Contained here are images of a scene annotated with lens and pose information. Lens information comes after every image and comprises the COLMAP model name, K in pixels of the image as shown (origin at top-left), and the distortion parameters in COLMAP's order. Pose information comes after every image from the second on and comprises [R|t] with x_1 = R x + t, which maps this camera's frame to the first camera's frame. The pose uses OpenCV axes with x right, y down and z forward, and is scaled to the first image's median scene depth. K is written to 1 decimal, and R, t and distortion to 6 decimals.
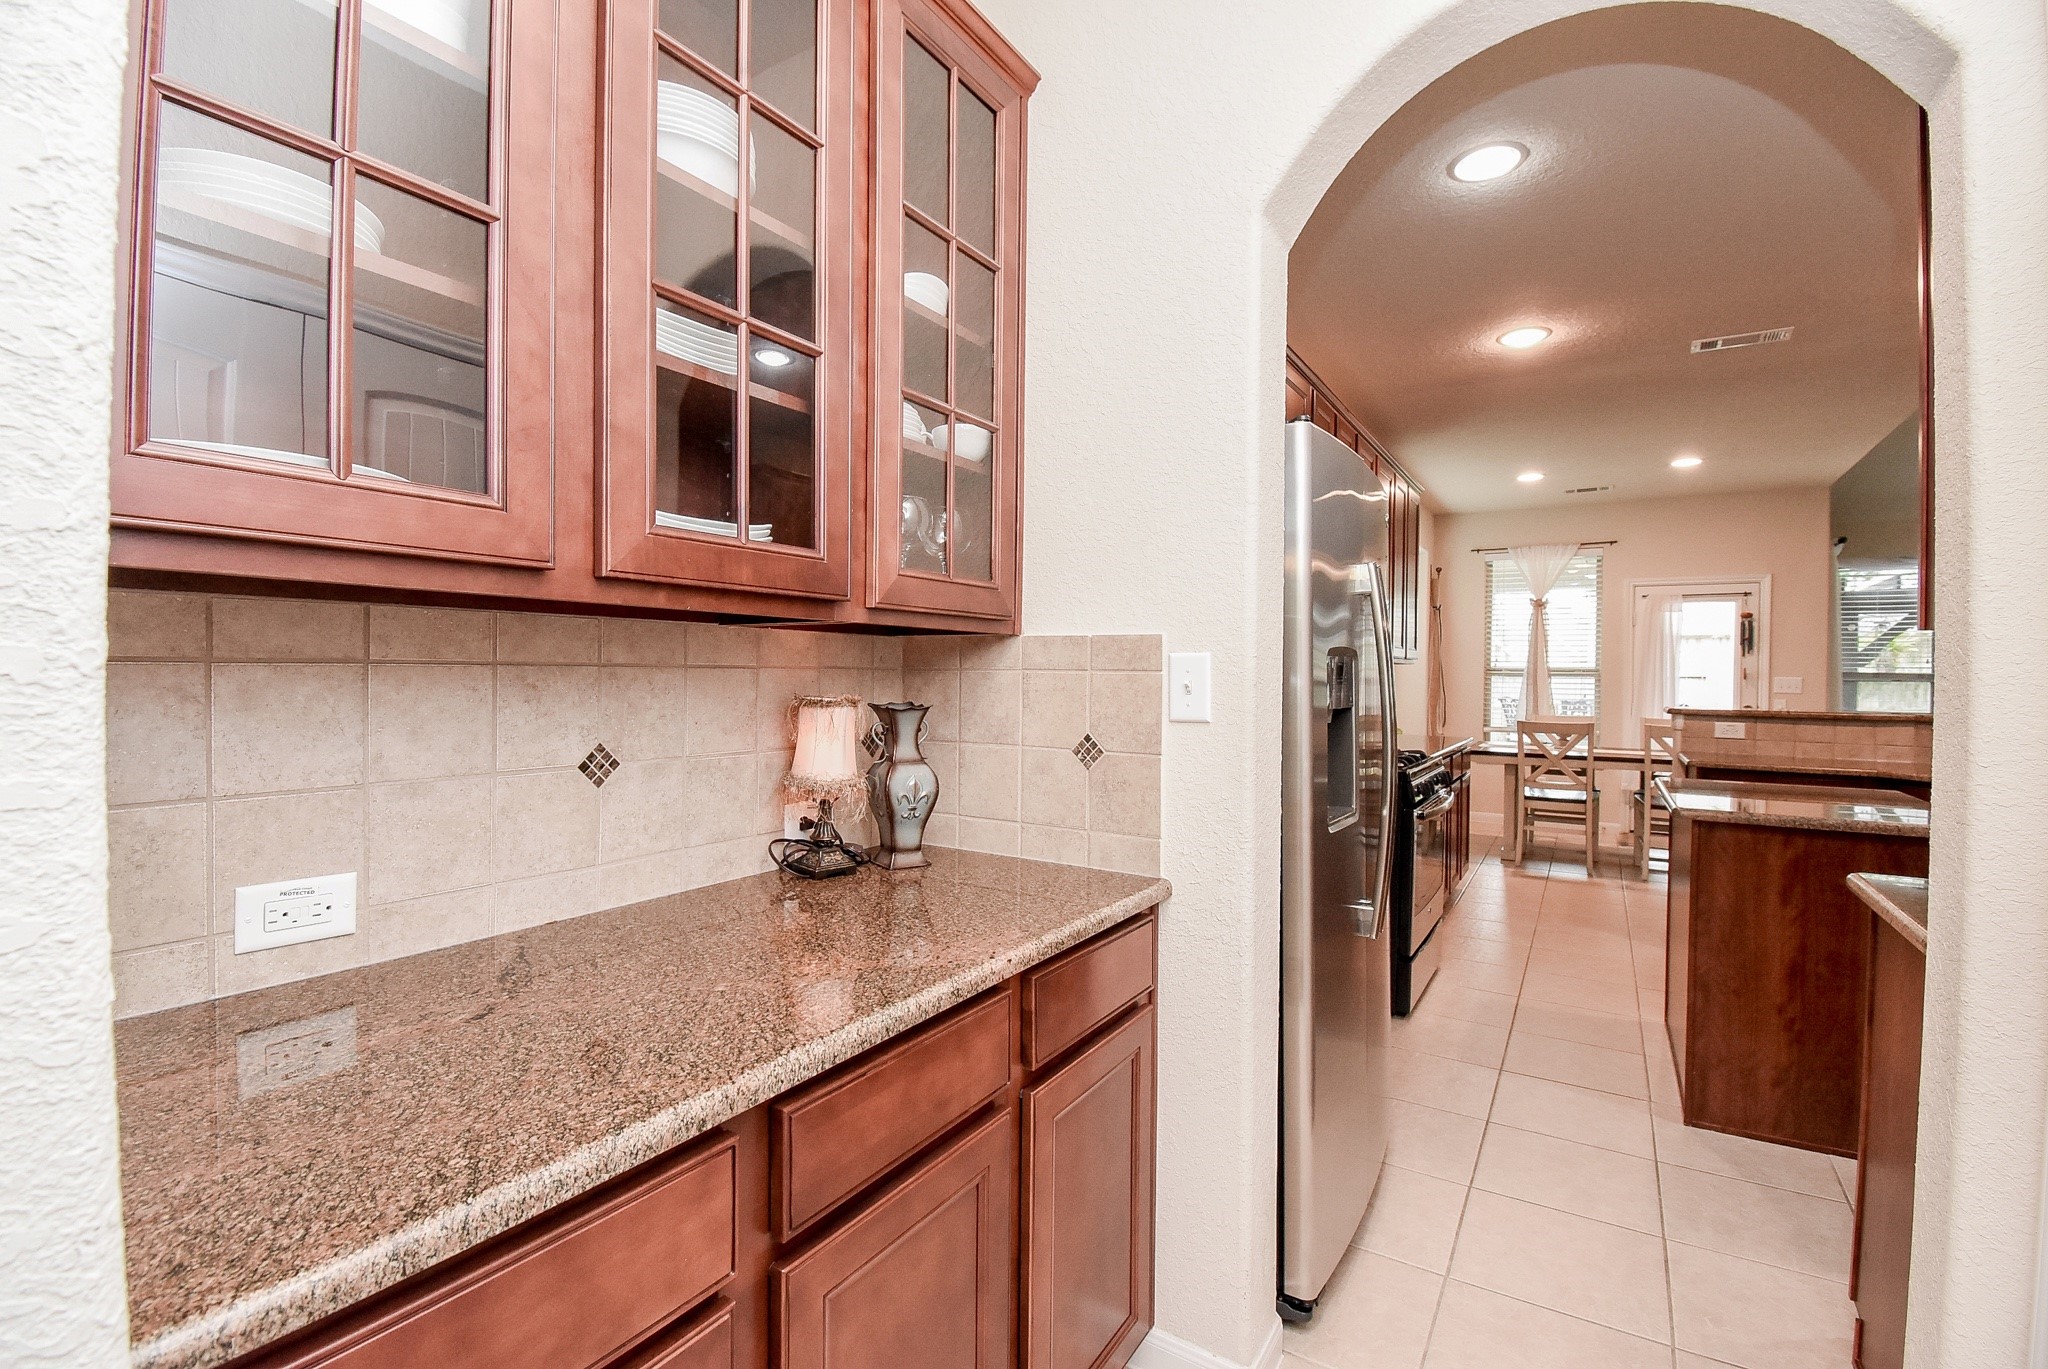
lens RADIAL K [[906.1, 0, 1020.5], [0, 906.1, 672.4], [0, 0, 1]] dist [0.016013, -0.025796]
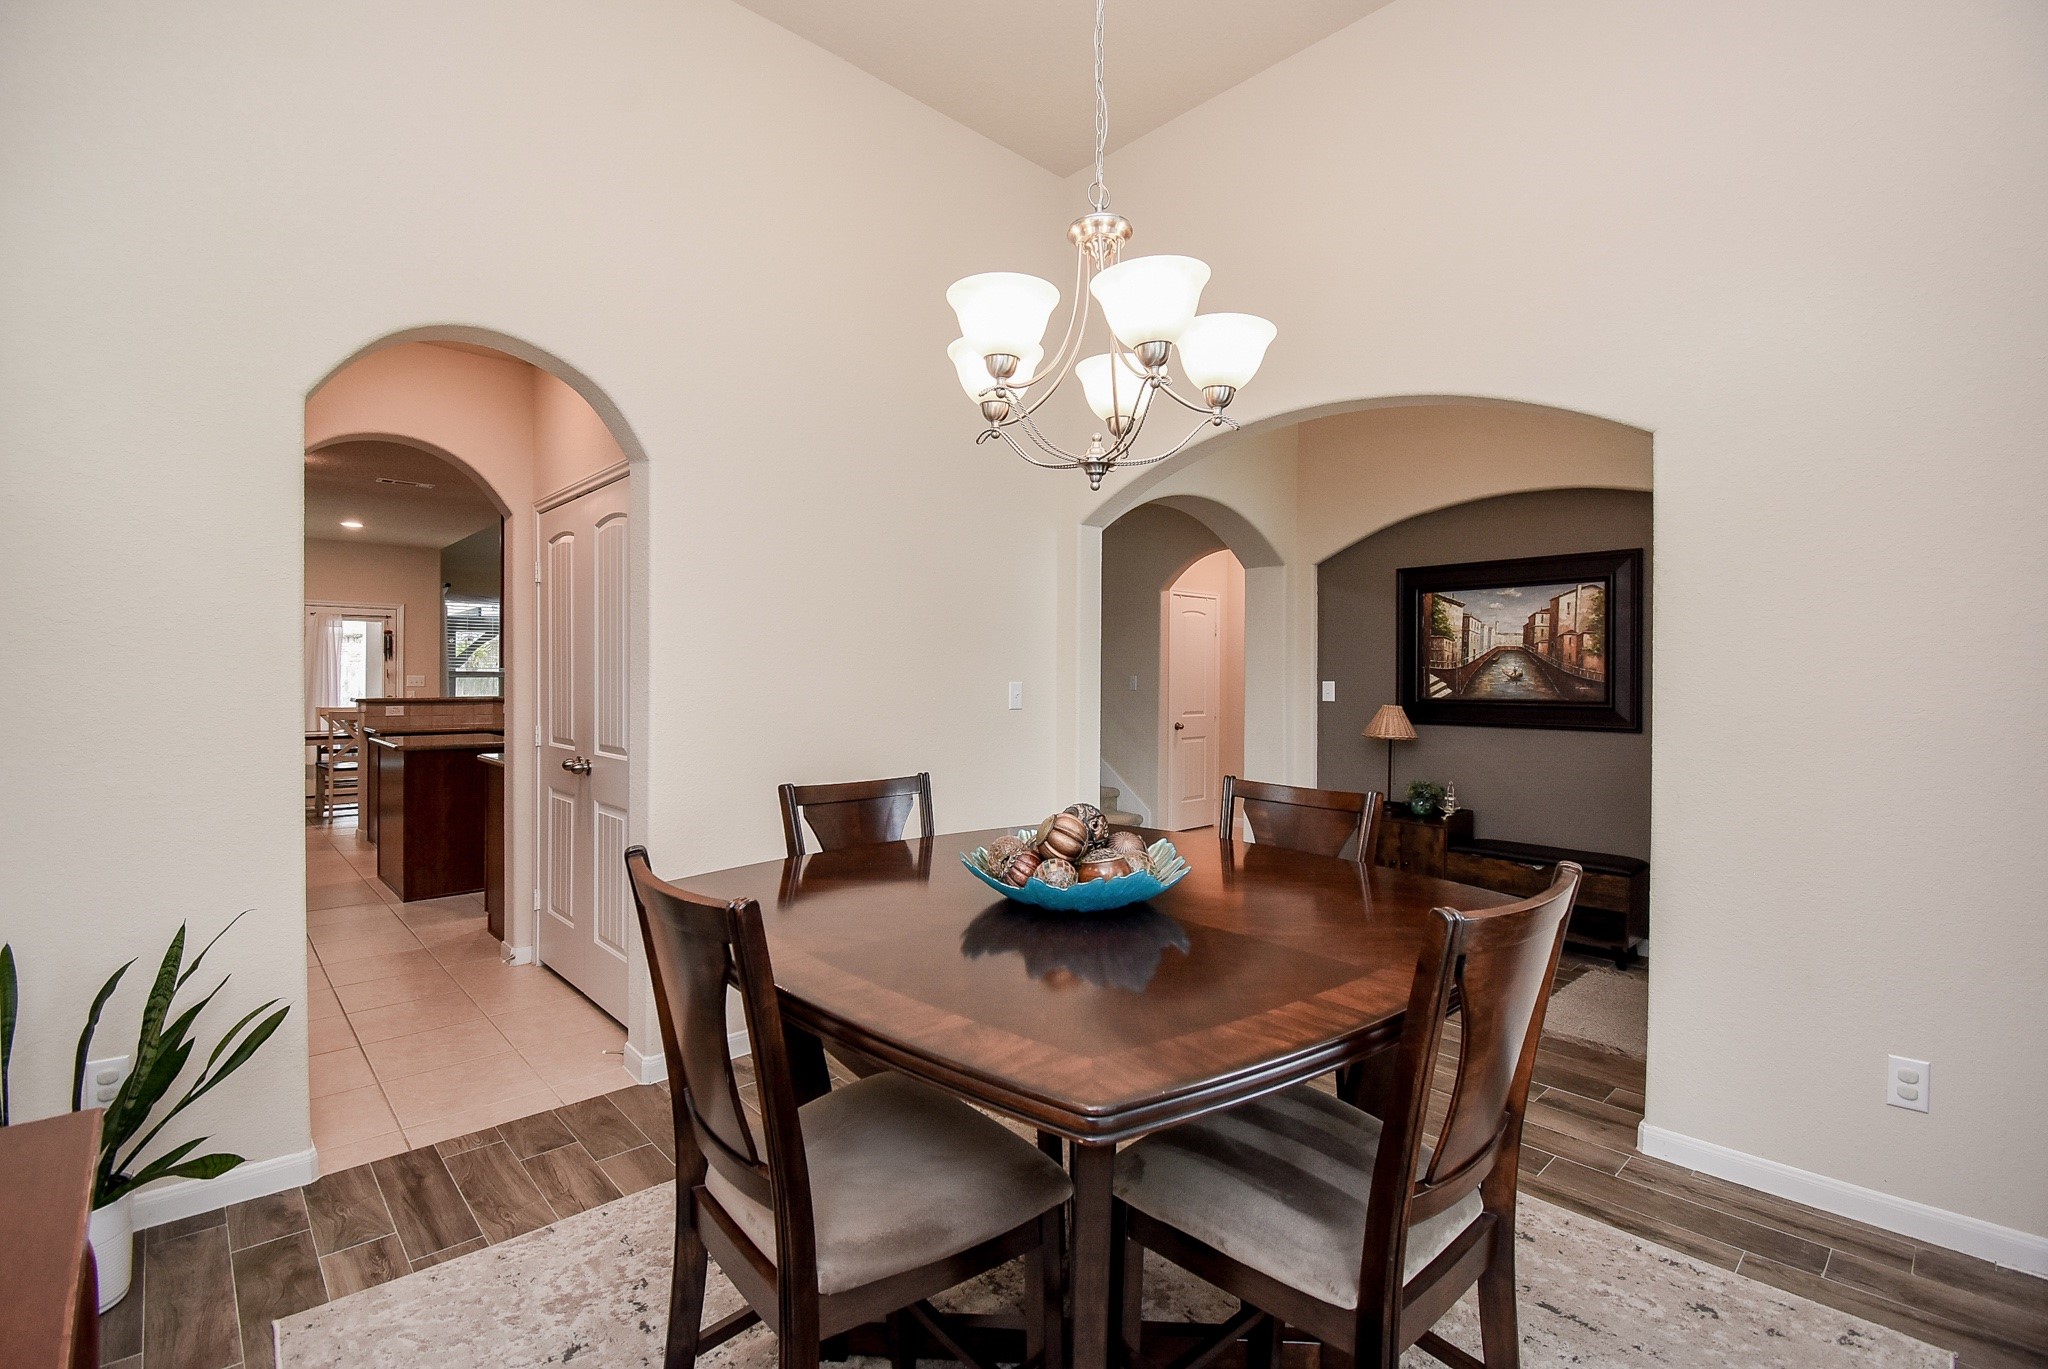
lens RADIAL K [[894.5, 0, 1015.3], [0, 894.5, 683.0], [0, 0, 1]] dist [-0.001680, -0.000431]
pose [[0.247576, -0.018212, 0.968697, -0.315511], [-0.001652, 0.999814, 0.019219, -0.011801], [-0.968867, -0.006358, 0.247500, -0.301677]]
